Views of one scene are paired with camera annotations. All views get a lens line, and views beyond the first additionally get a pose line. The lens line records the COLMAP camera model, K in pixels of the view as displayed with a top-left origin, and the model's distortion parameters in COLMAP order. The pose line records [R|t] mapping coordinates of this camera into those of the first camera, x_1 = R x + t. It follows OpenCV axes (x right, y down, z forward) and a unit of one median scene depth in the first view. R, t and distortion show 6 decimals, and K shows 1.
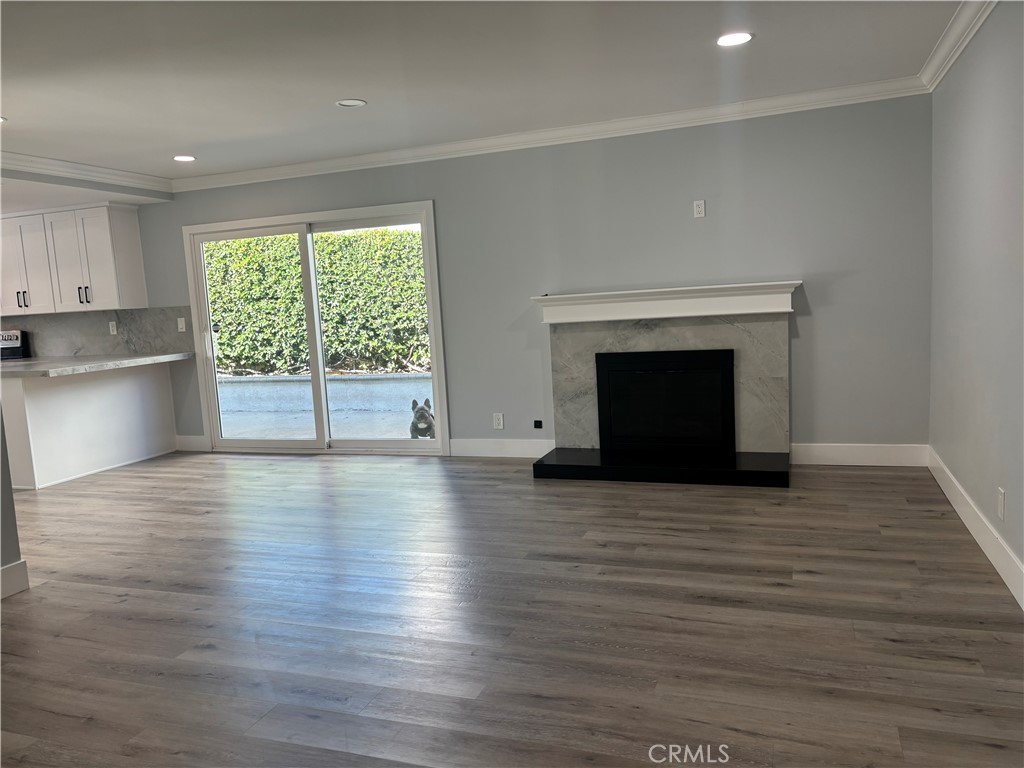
lens RADIAL K [[774.0, 0, 510.7], [0, 774.0, 386.6], [0, 0, 1]] dist [0.034927, -0.008636]
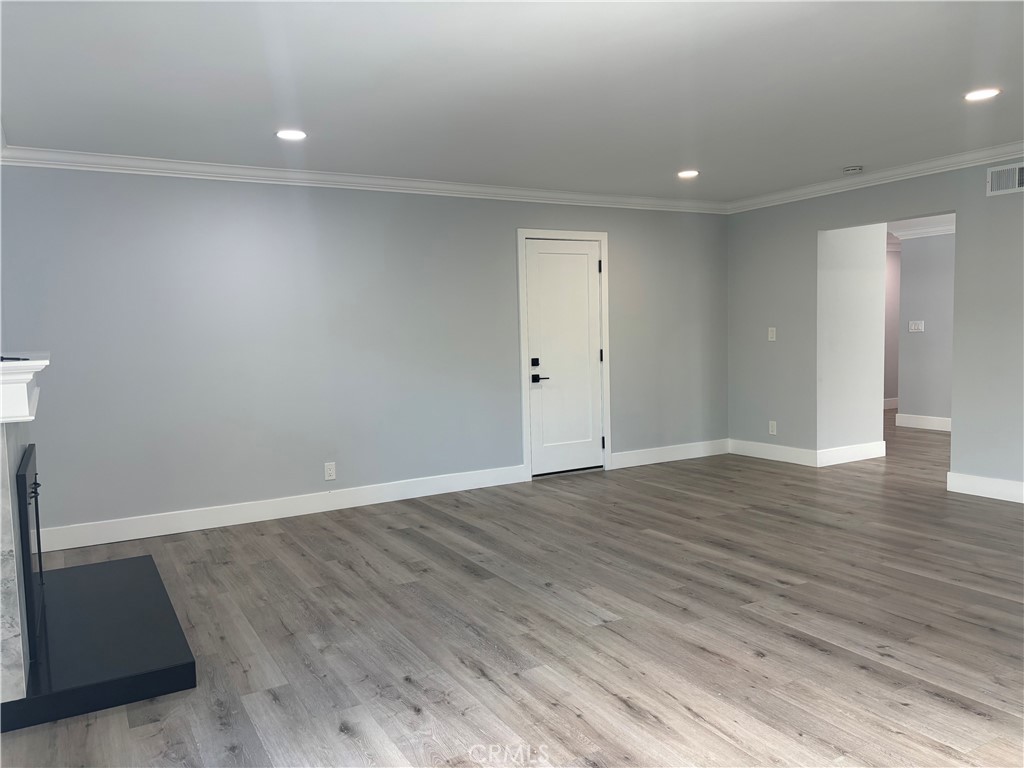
lens RADIAL K [[774.0, 0, 510.7], [0, 774.0, 386.6], [0, 0, 1]] dist [0.034927, -0.008636]
pose [[-0.765837, 0.026308, 0.642497, -0.698698], [0.146888, 0.979903, 0.134962, -0.182459], [-0.626034, 0.197734, -0.754310, 1.741398]]
